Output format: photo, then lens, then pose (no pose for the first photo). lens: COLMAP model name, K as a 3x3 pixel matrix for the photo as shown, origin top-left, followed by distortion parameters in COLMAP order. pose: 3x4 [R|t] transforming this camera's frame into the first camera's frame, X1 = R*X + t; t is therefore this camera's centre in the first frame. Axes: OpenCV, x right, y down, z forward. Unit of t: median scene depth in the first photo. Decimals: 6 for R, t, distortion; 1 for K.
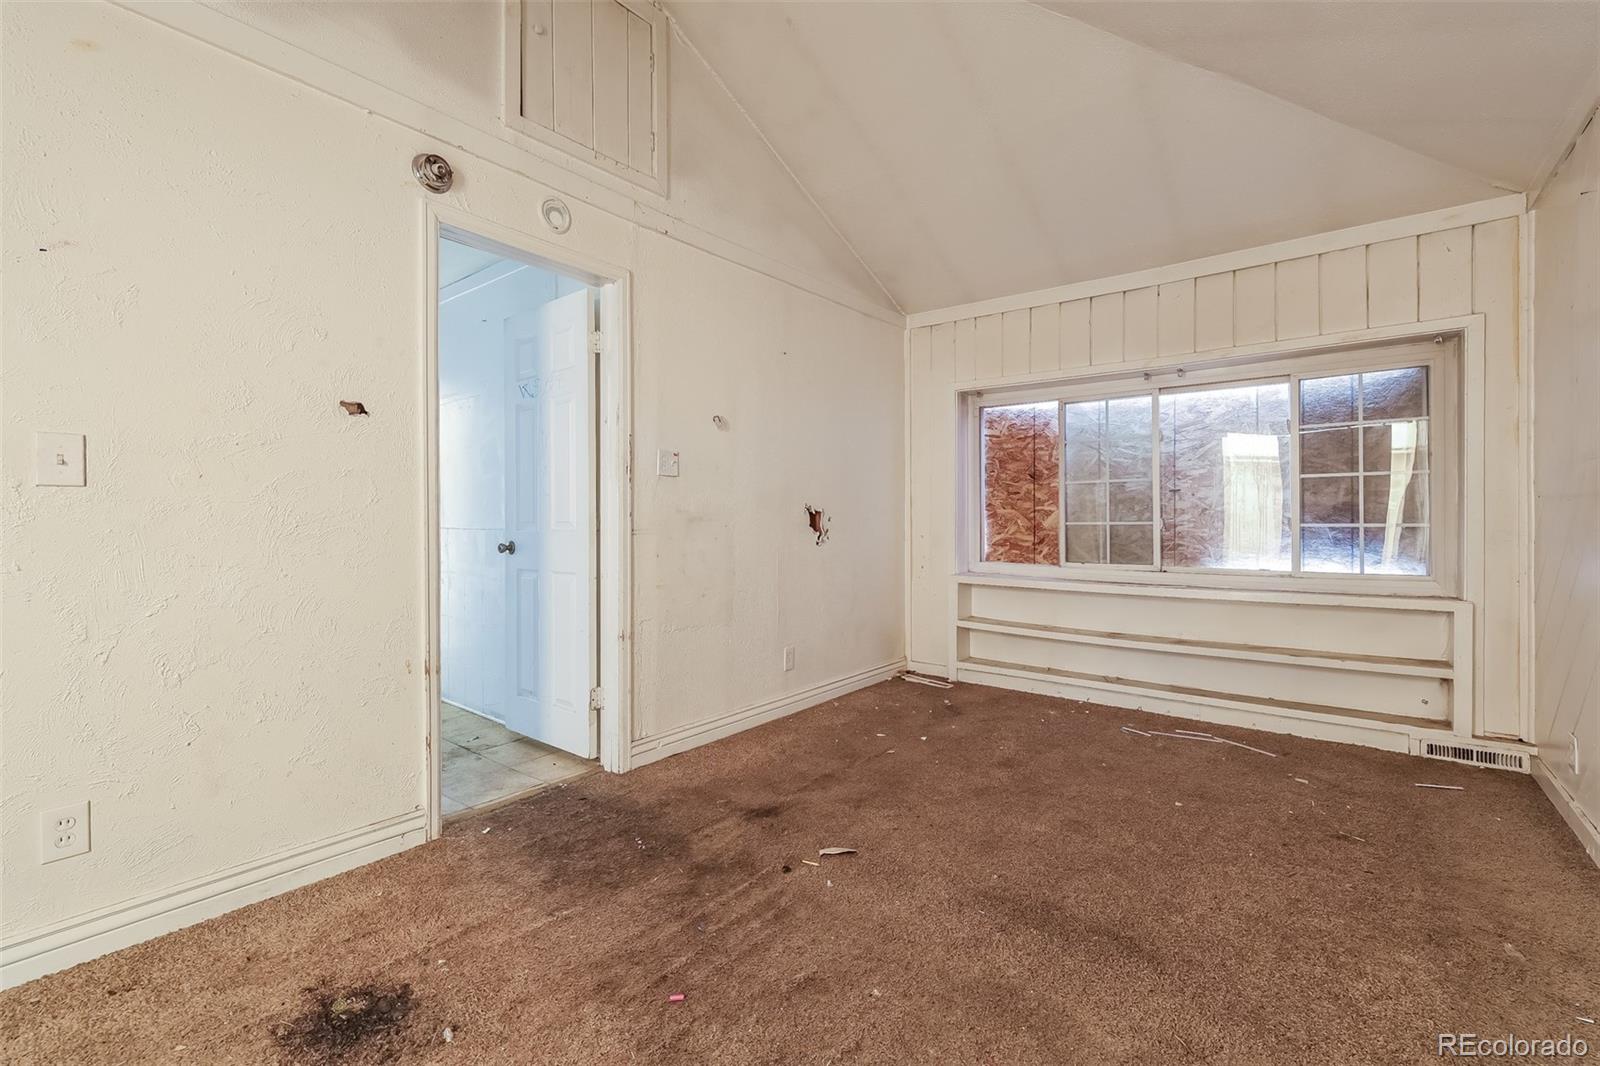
lens RADIAL K [[686.7, 0, 790.8], [0, 686.7, 524.1], [0, 0, 1]] dist [0.004616, -0.000555]
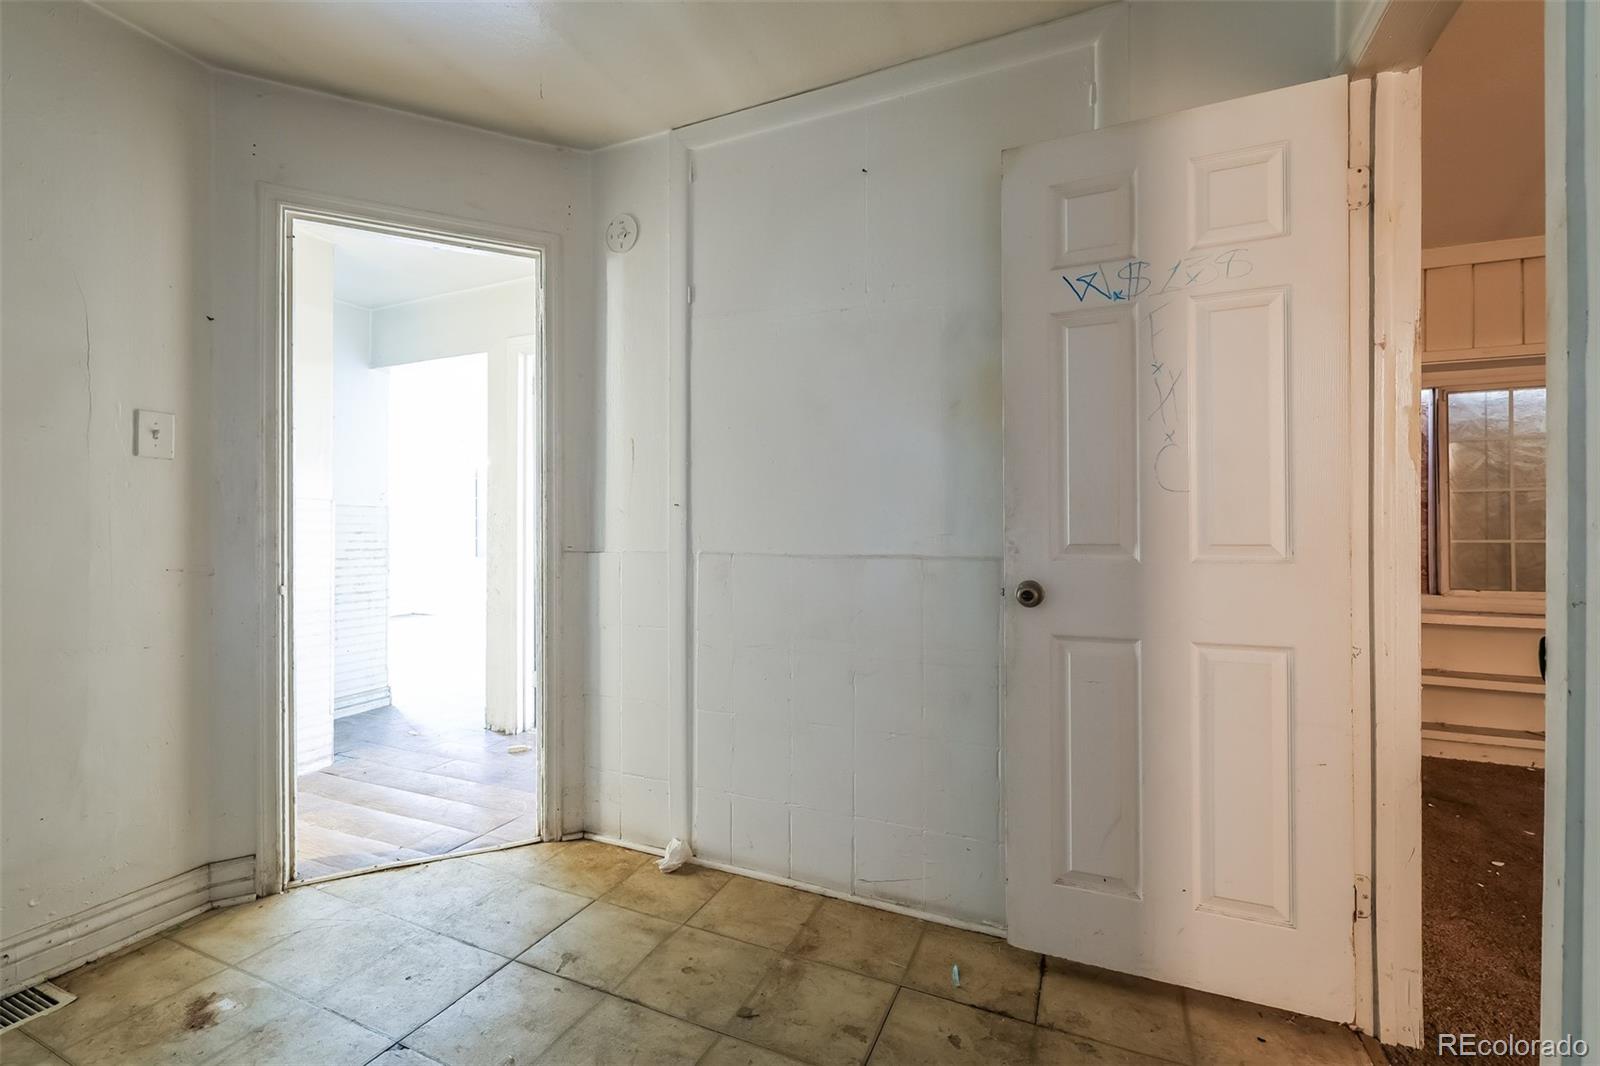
lens RADIAL K [[686.7, 0, 805.1], [0, 686.7, 532.9], [0, 0, 1]] dist [0.004616, -0.000555]
pose [[0.963828, 0.001318, 0.266523, -0.669286], [0.001192, 0.999956, -0.009255, -0.005872], [-0.266524, 0.009237, 0.963784, 0.519777]]
